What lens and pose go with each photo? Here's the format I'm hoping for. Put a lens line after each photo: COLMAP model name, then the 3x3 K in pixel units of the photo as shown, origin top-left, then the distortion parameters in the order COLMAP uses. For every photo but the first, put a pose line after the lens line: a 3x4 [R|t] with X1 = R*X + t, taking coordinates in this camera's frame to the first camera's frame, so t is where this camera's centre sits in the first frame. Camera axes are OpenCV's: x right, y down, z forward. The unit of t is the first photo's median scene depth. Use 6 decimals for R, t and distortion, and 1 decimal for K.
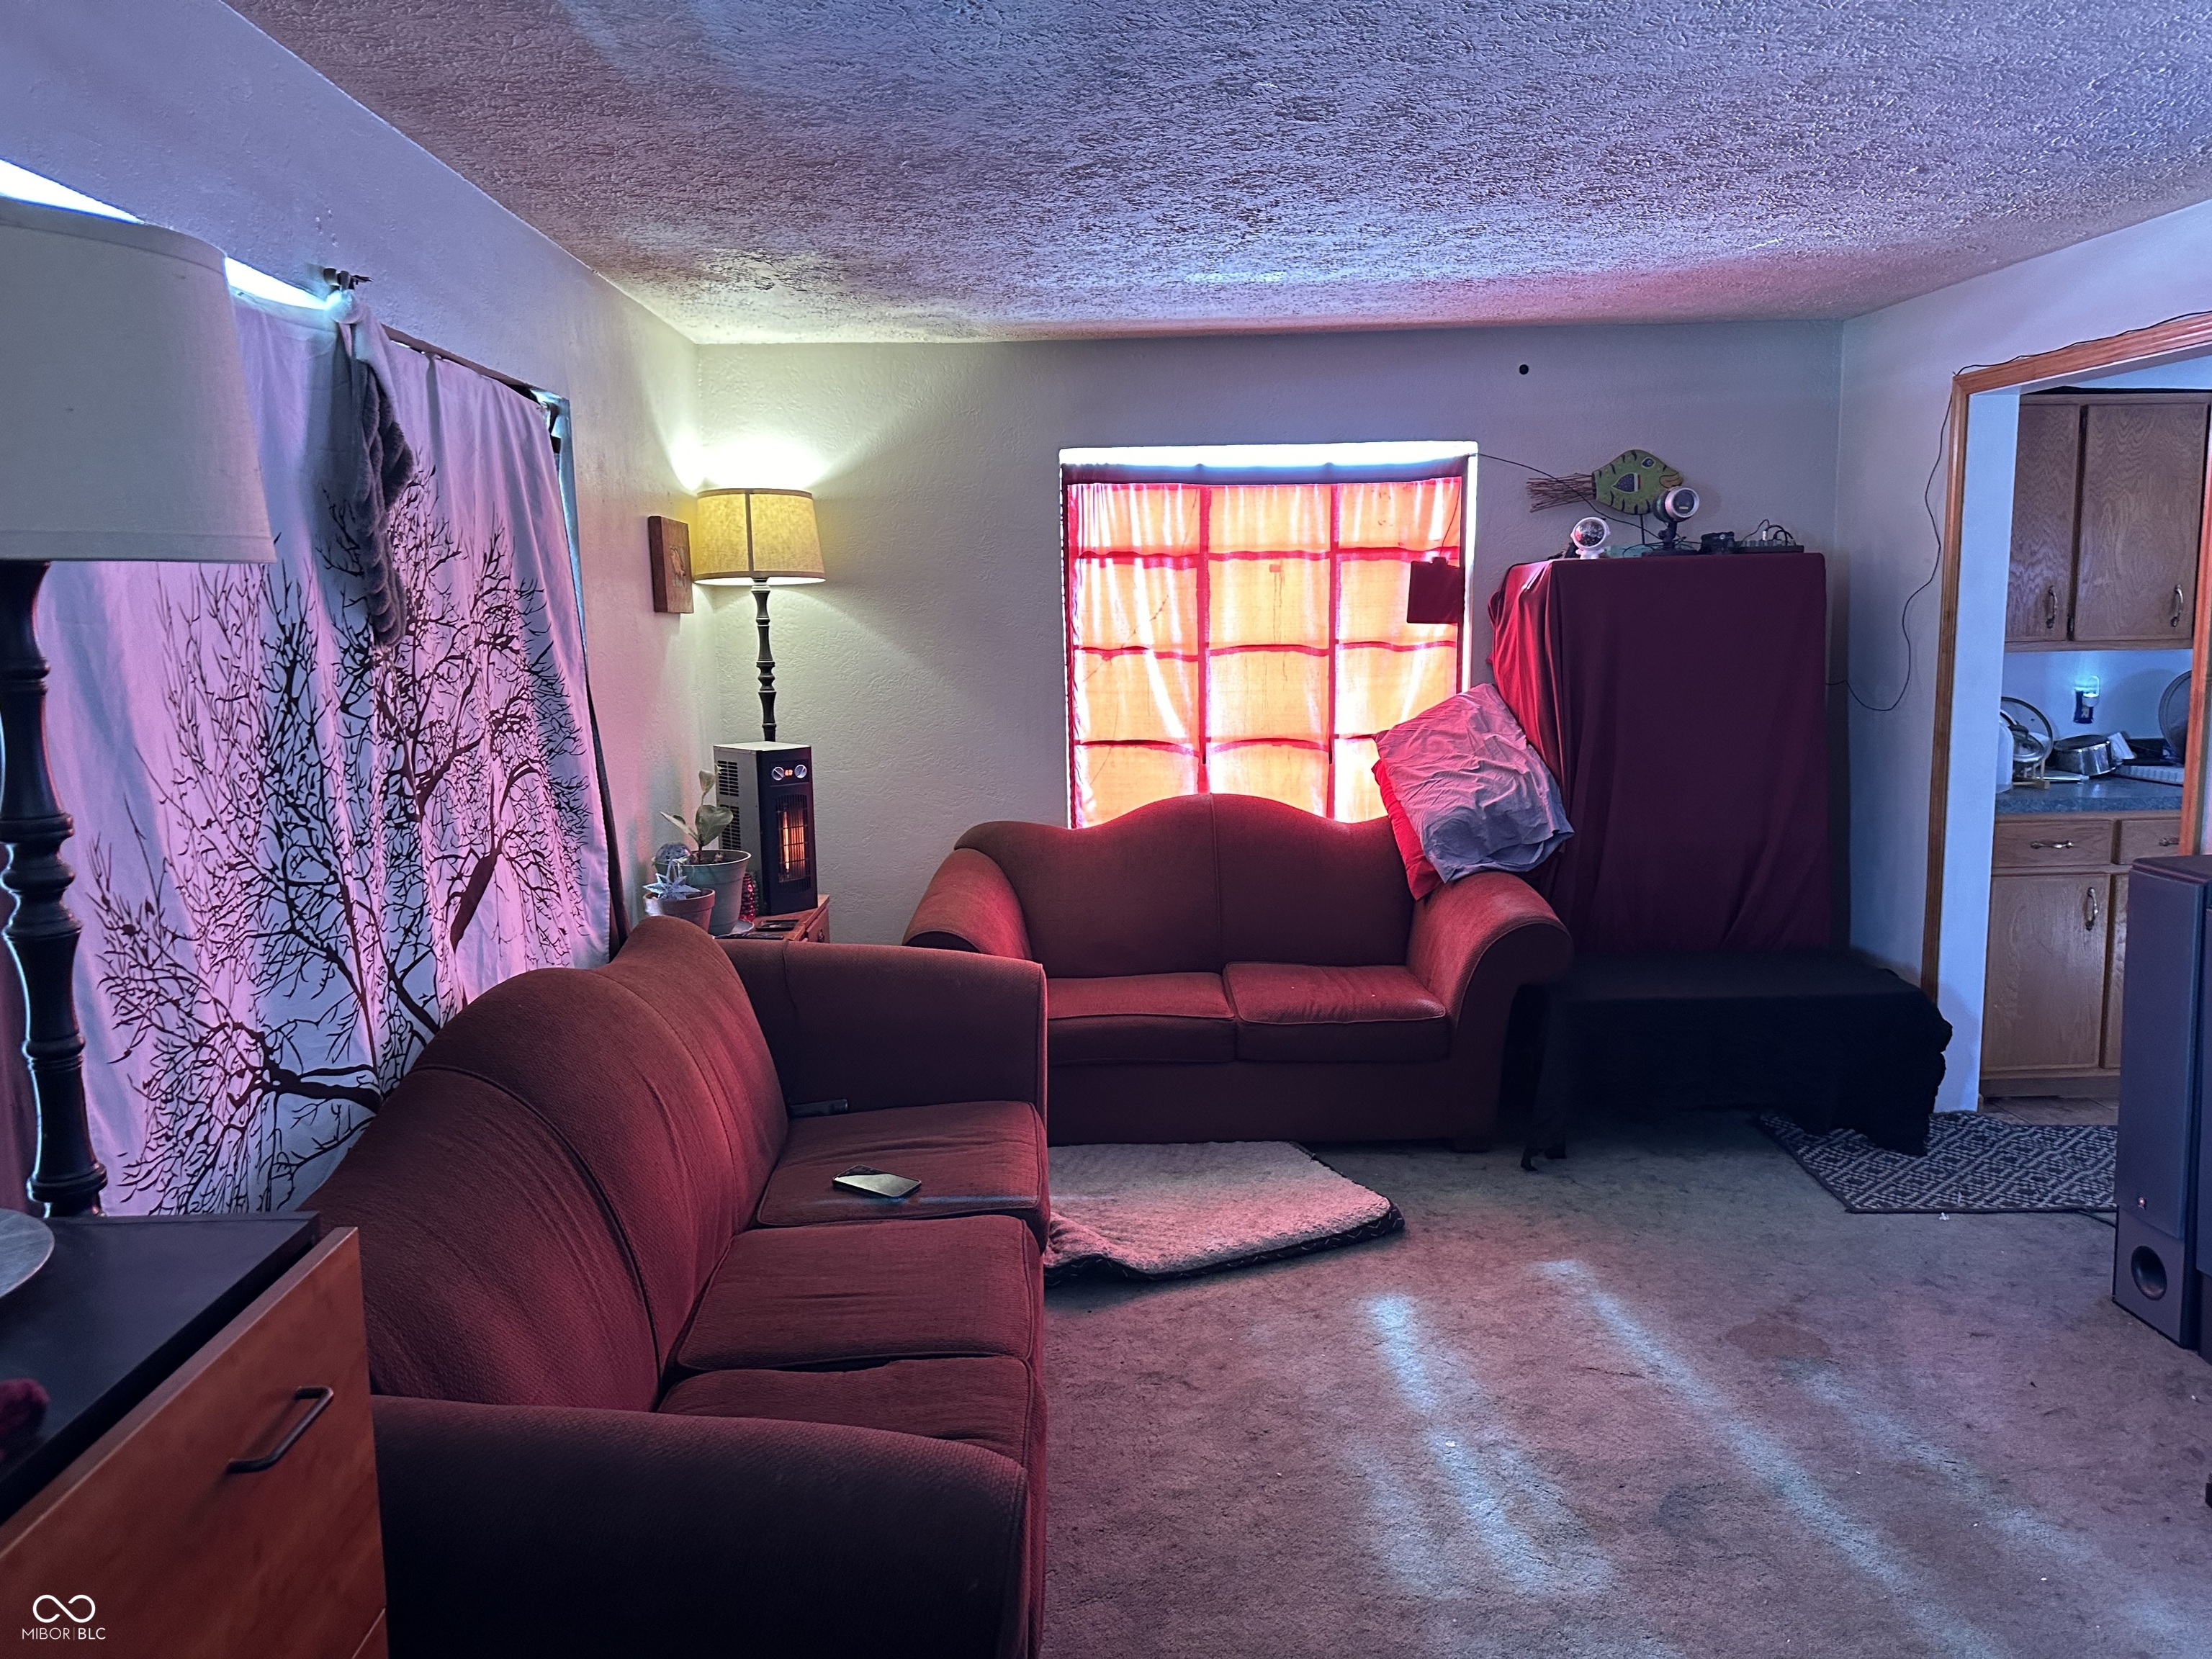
lens RADIAL K [[1613.3, 0, 1113.3], [0, 1613.3, 839.2], [0, 0, 1]] dist [0.053647, -0.097264]
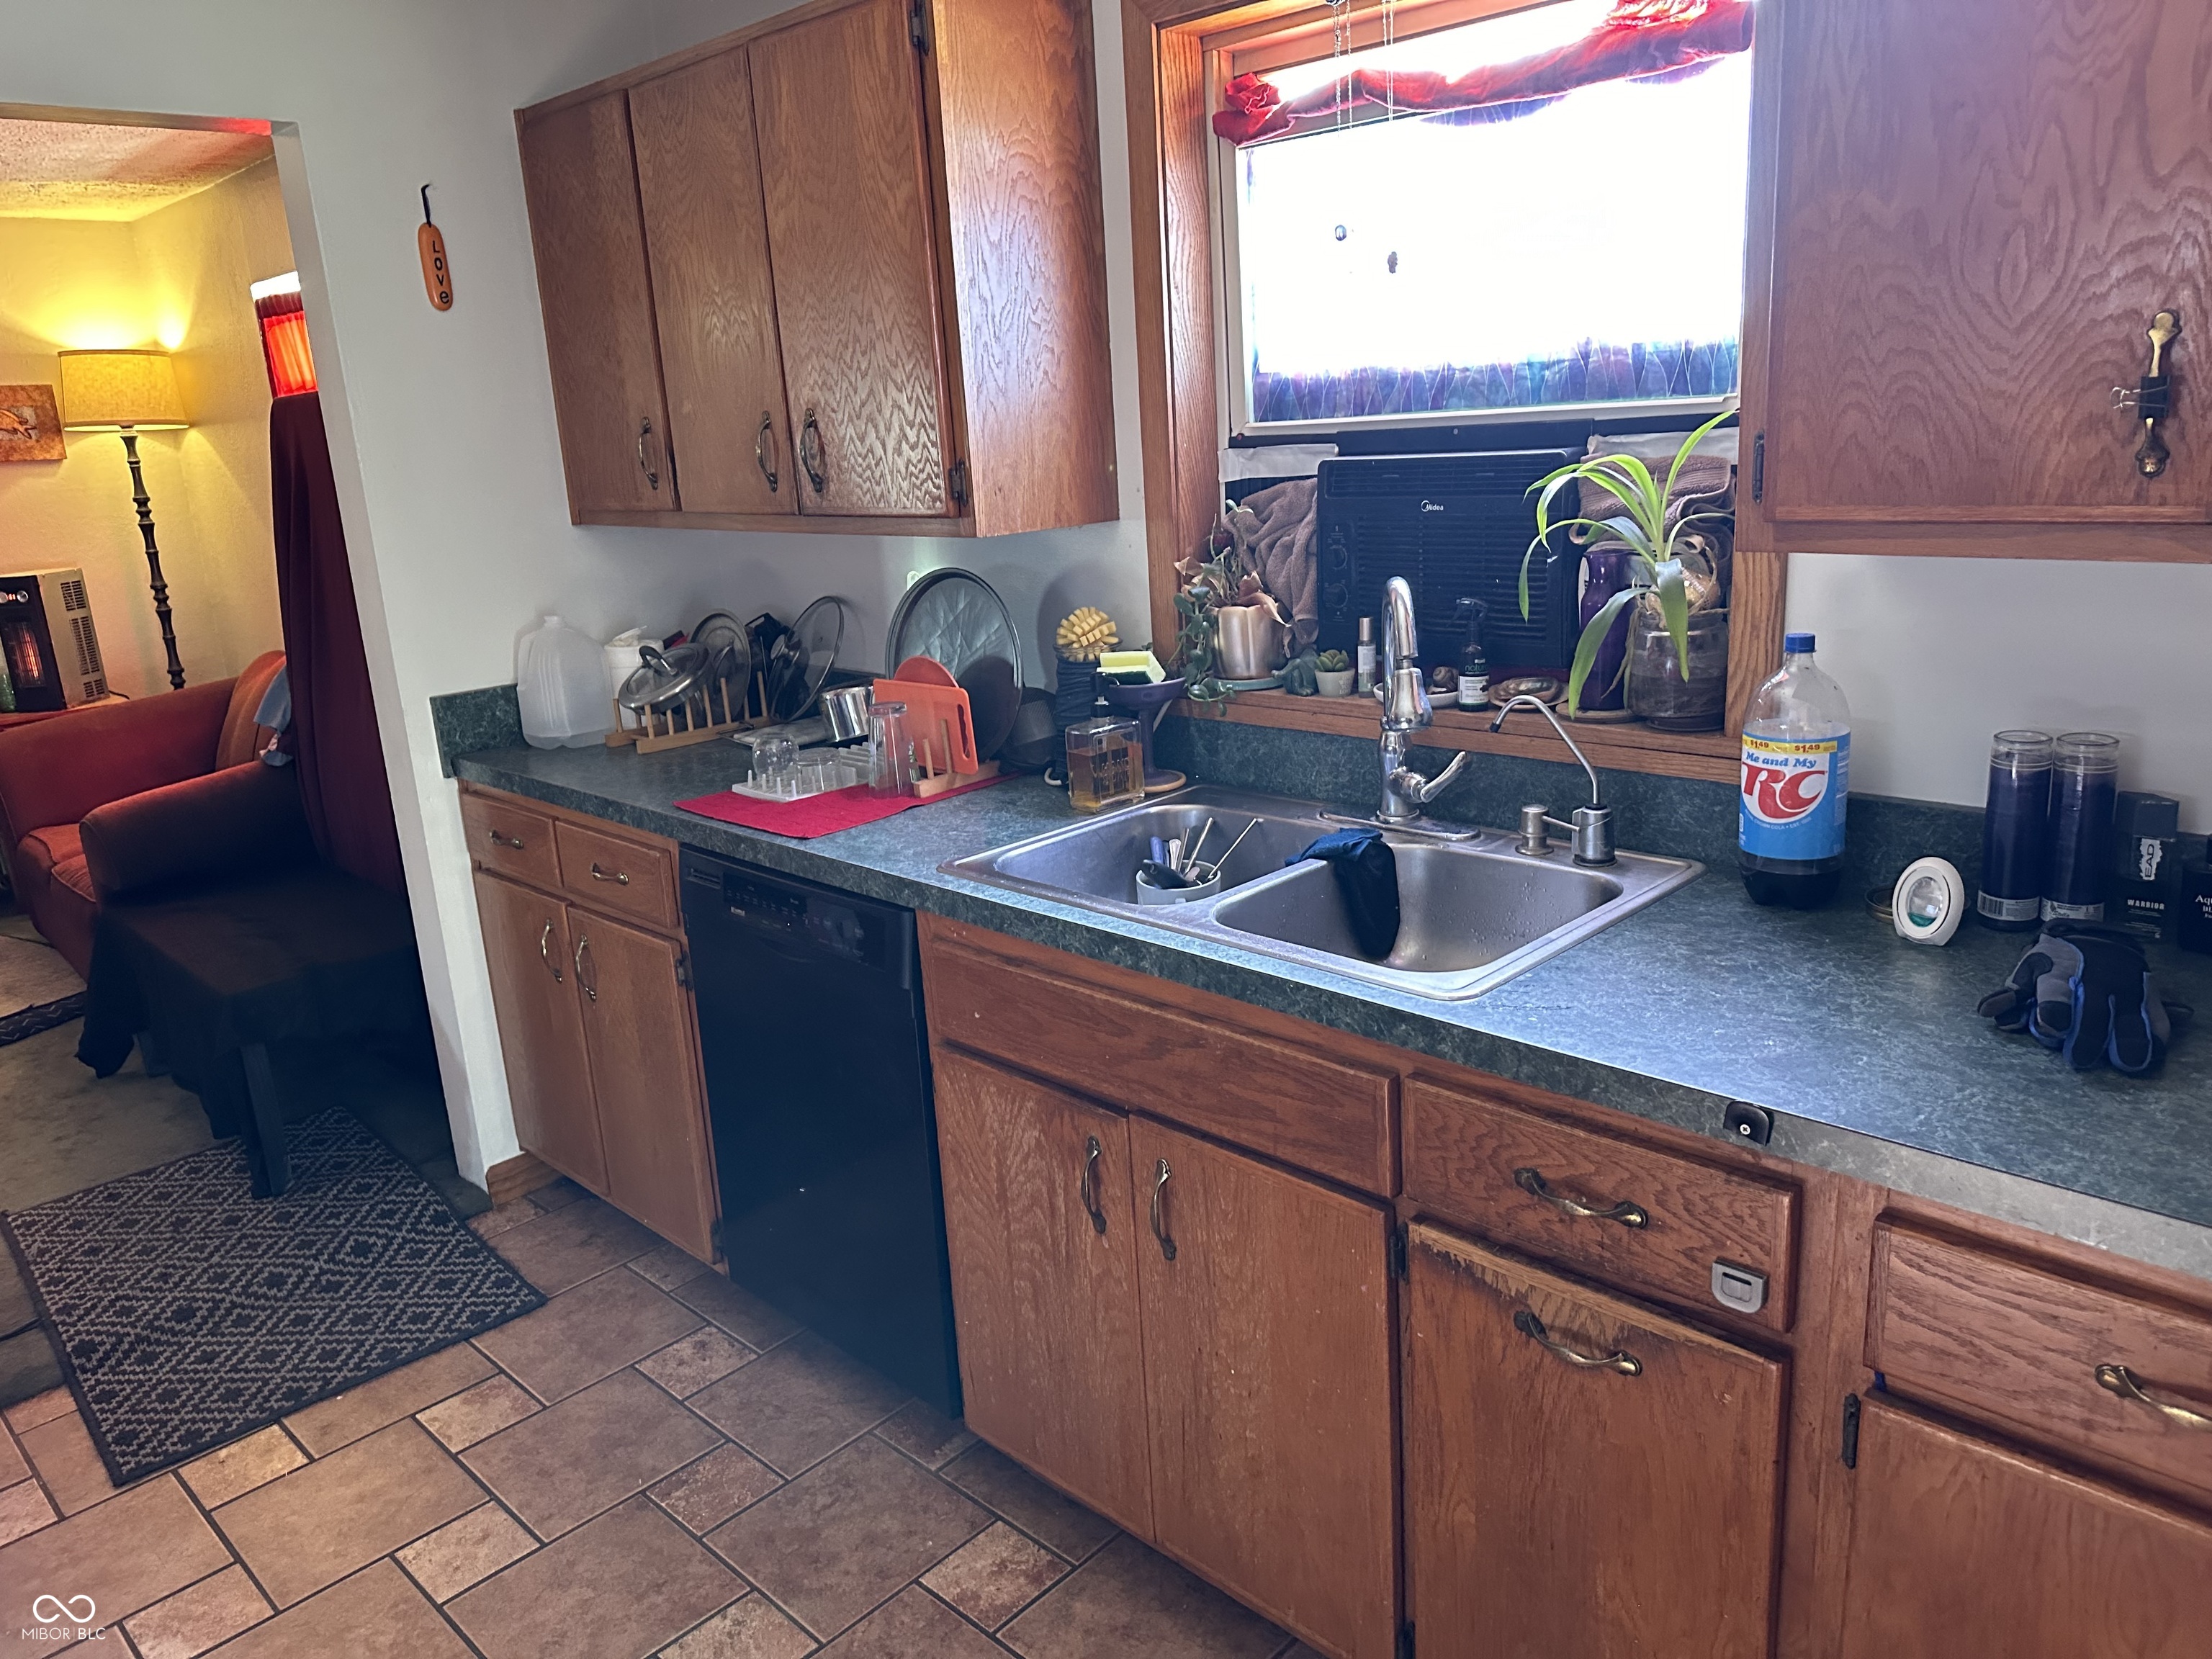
lens RADIAL K [[1613.3, 0, 1104.2], [0, 1613.3, 828.9], [0, 0, 1]] dist [0.053647, -0.097264]
pose [[0.666321, 0.170517, -0.725907, 1.406485], [-0.063171, 0.982911, 0.172903, -0.147931], [0.742985, -0.069353, 0.665706, 0.878368]]
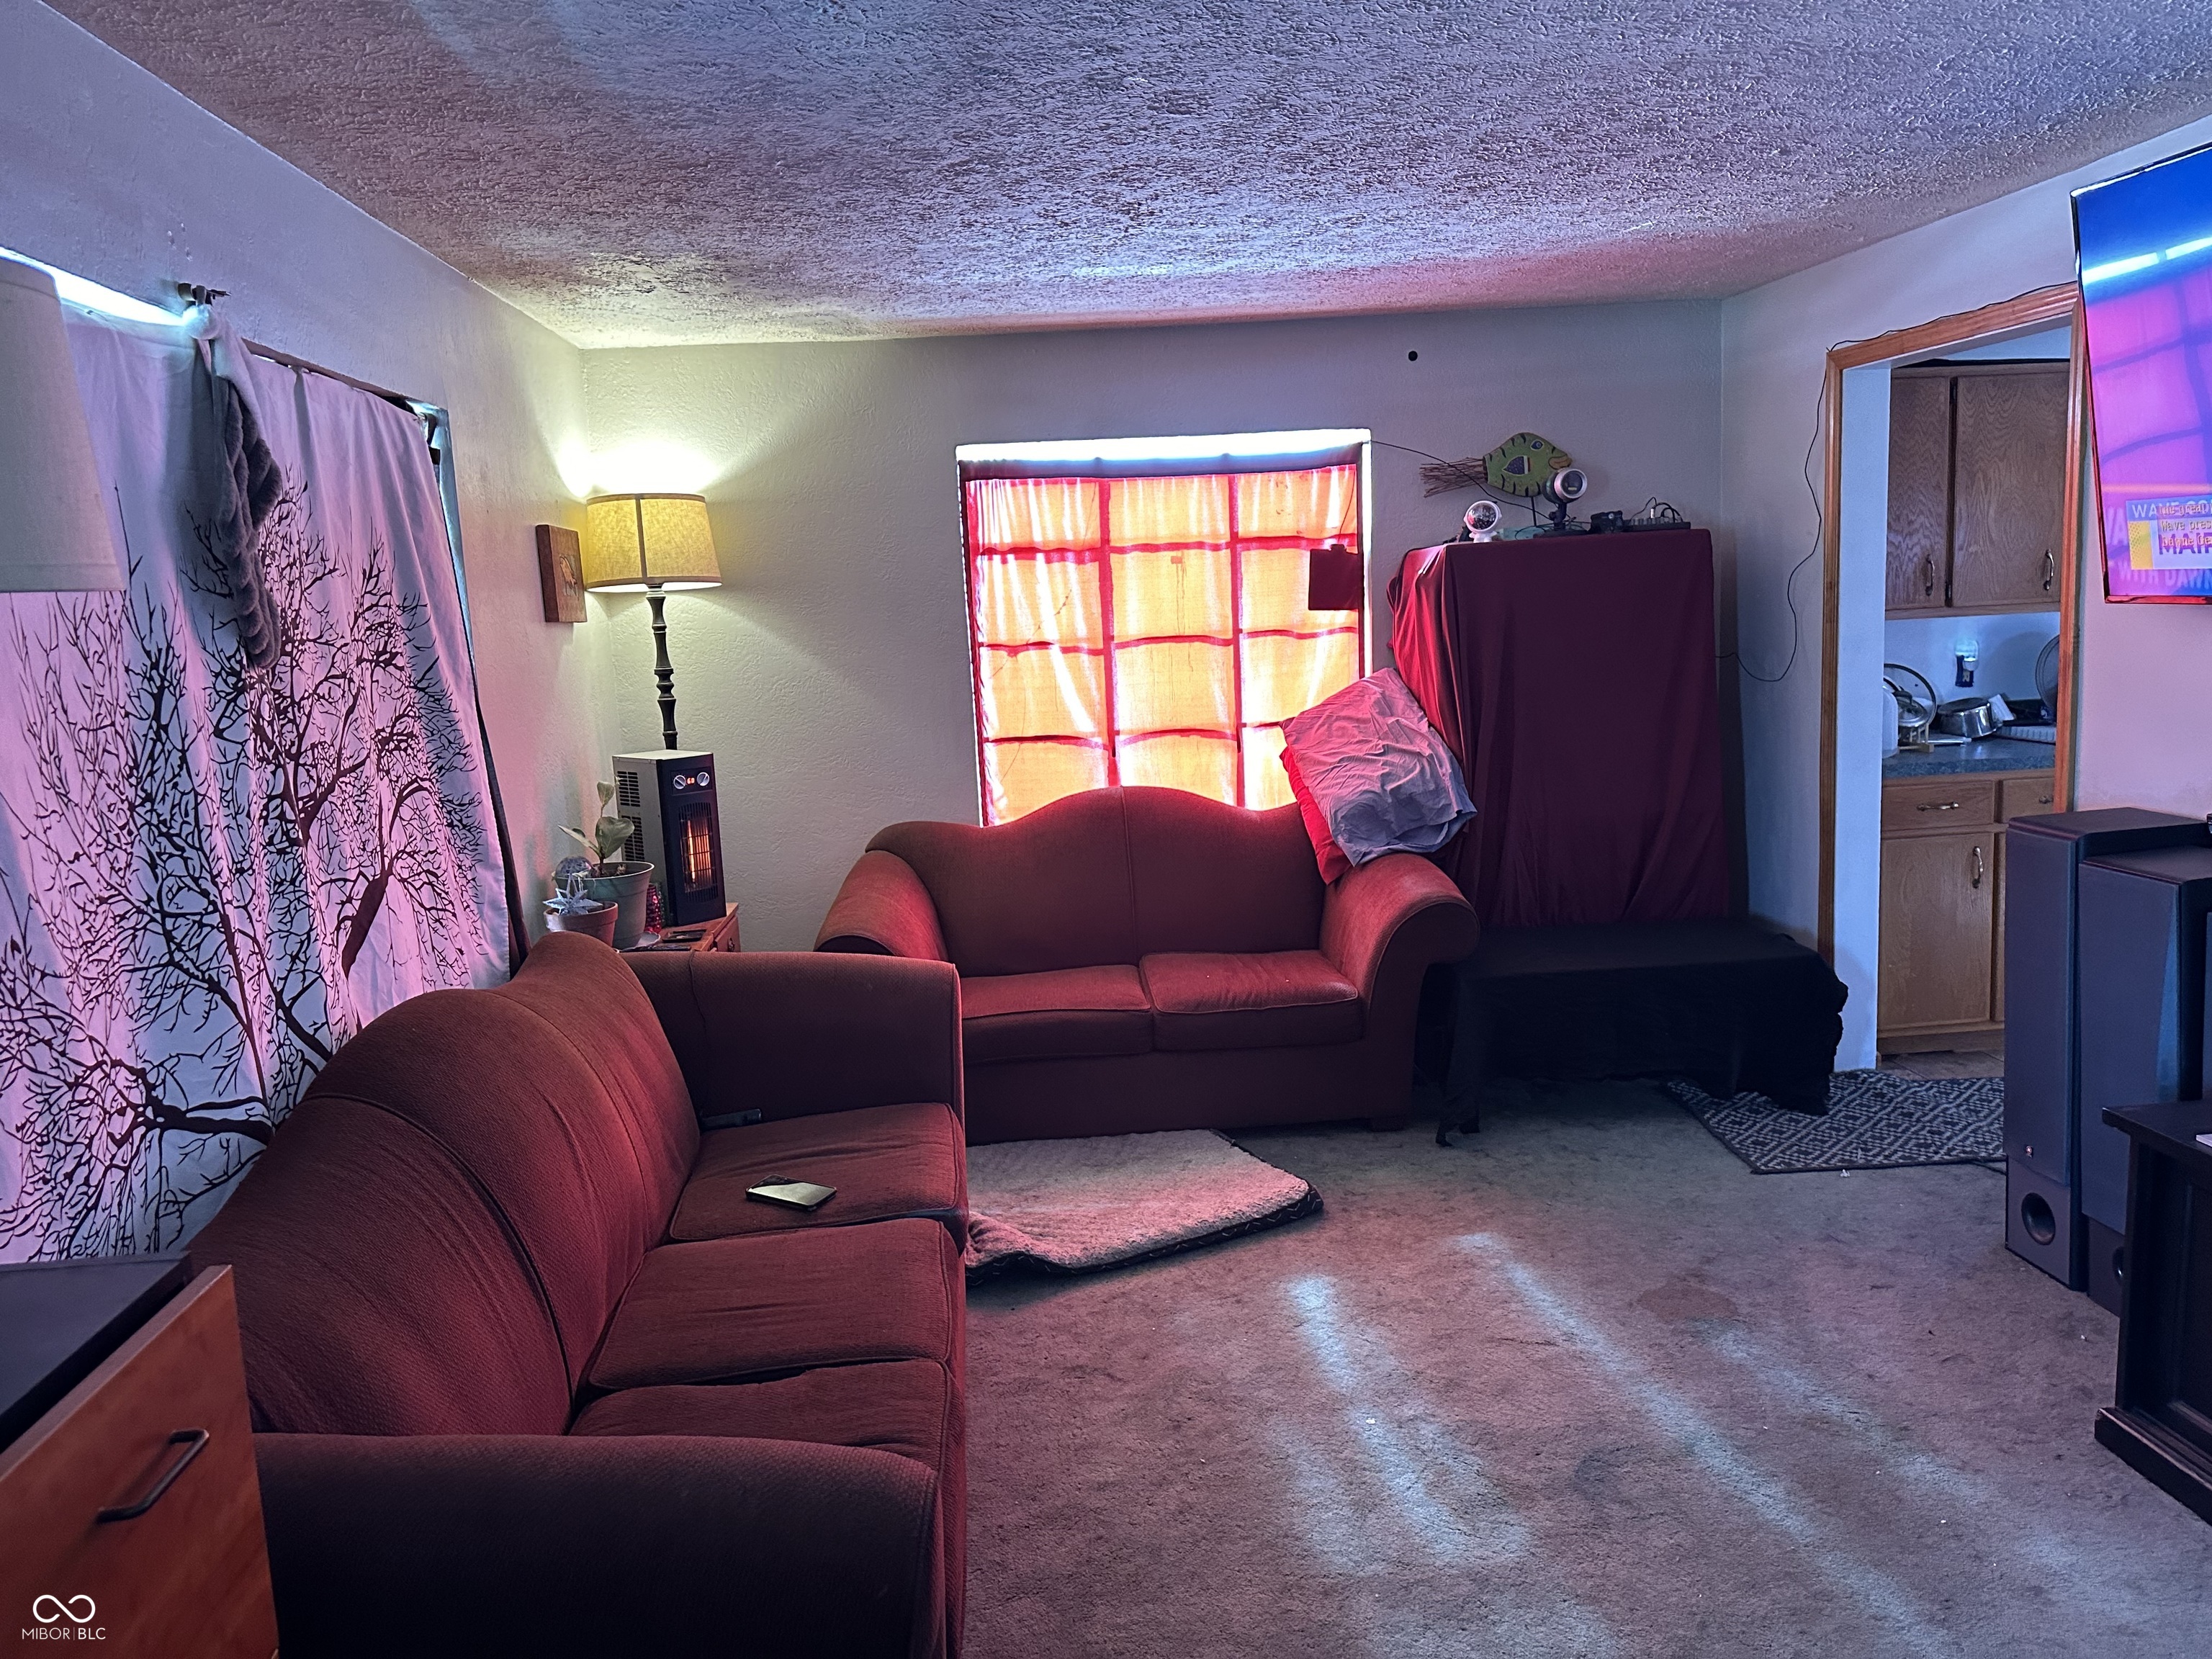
lens RADIAL K [[1613.3, 0, 1121.1], [0, 1613.3, 838.8], [0, 0, 1]] dist [0.053647, -0.097264]
pose [[0.998060, -0.037946, 0.049353, 0.013309], [0.037724, 0.999273, 0.005419, -0.001440], [-0.049522, -0.003547, 0.998767, -0.001607]]
